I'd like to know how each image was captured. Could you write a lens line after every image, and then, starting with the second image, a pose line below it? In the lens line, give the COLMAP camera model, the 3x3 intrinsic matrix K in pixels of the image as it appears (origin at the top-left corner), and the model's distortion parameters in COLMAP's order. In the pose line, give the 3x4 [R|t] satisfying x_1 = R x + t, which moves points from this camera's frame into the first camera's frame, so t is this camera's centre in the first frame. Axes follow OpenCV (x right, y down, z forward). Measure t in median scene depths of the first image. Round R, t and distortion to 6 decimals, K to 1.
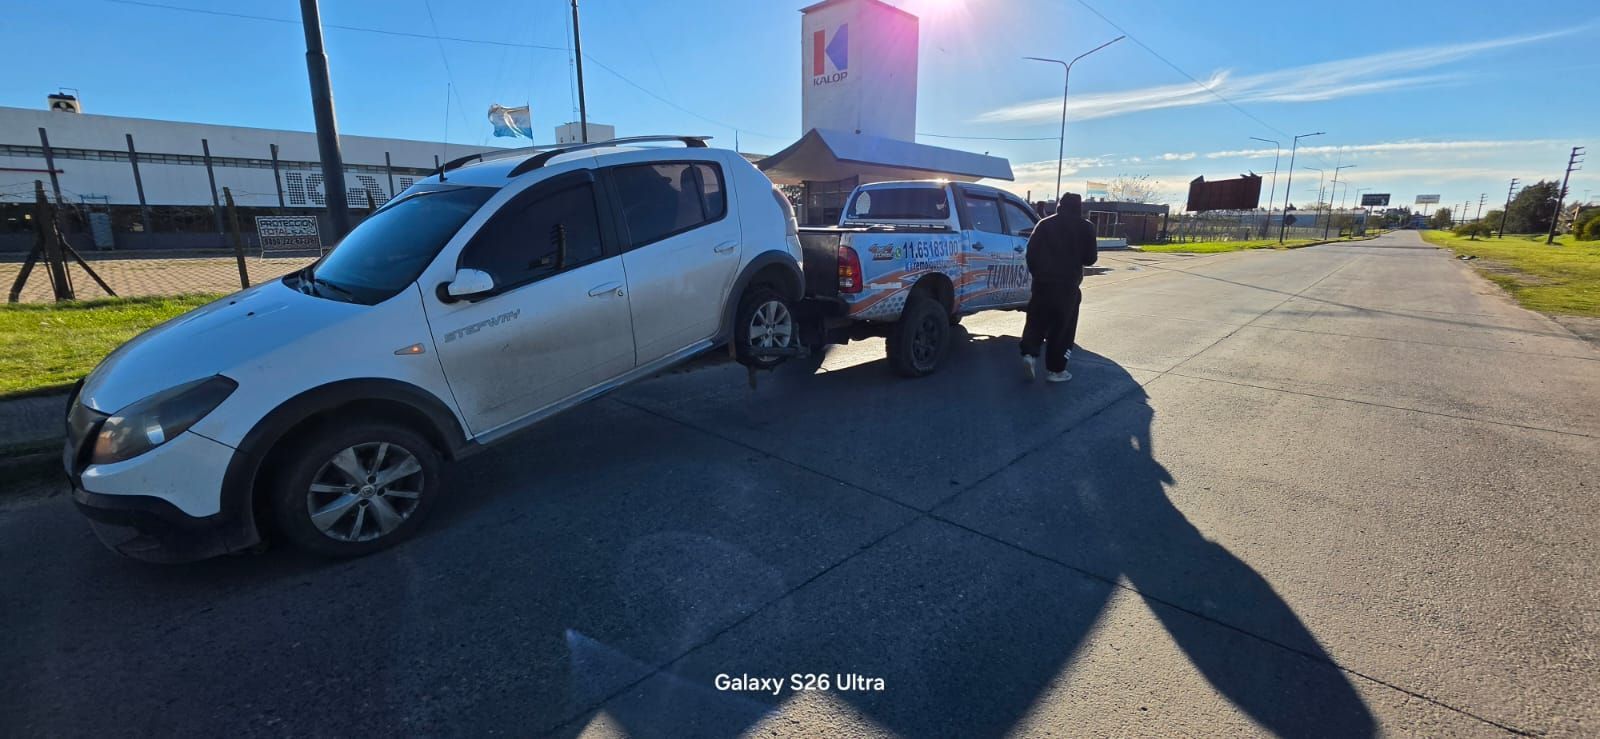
lens RADIAL K [[646.4, 0, 794.4], [0, 646.4, 370.2], [0, 0, 1]] dist [-0.000919, 0.000719]
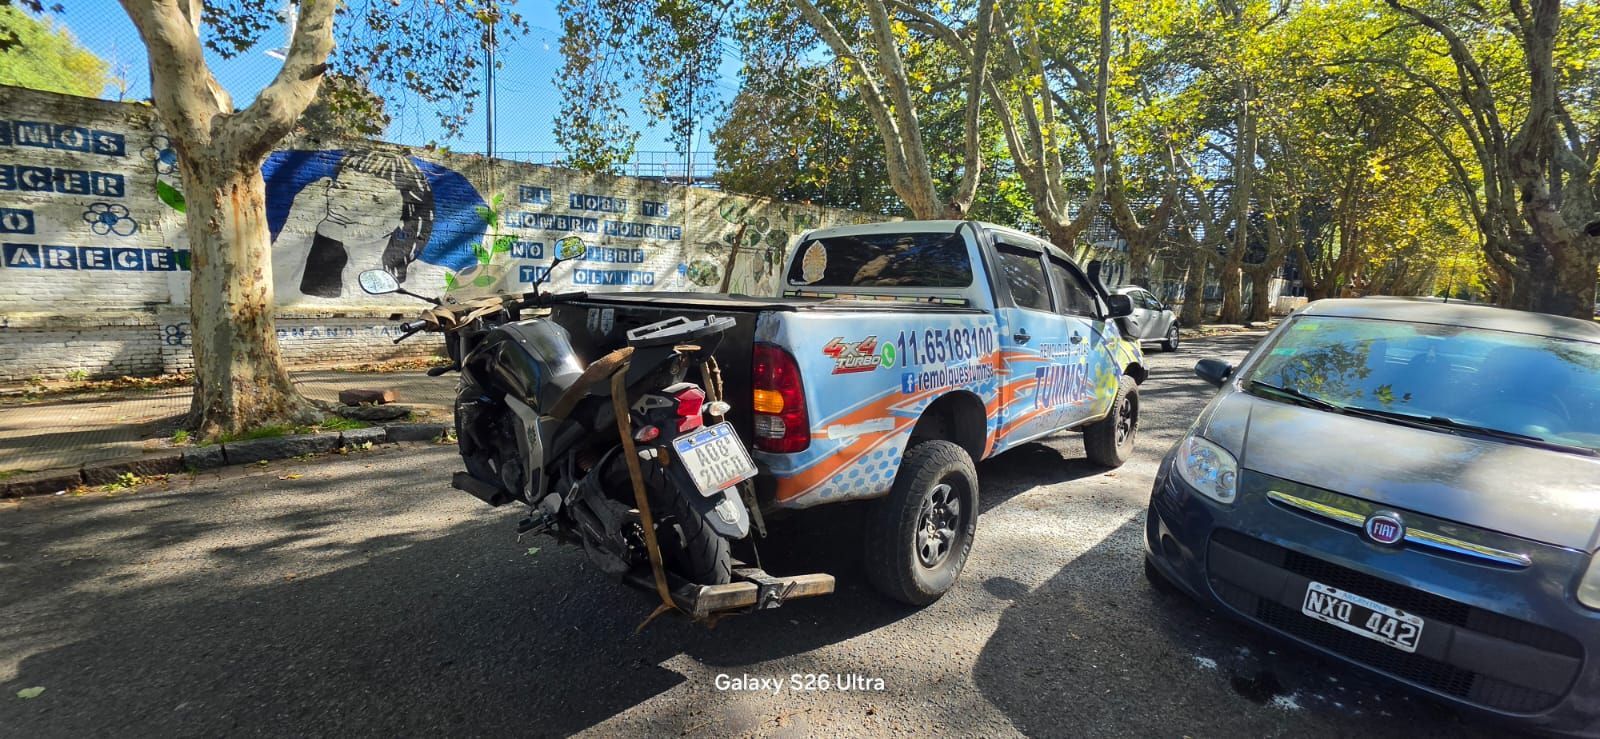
lens RADIAL K [[646.4, 0, 794.4], [0, 646.4, 370.2], [0, 0, 1]] dist [-0.000919, 0.000719]
pose [[0.997739, 0.007225, 0.066814, 0.059520], [0.000031, 0.994155, -0.107965, -0.113265], [-0.067204, 0.107723, 0.991907, 0.512245]]
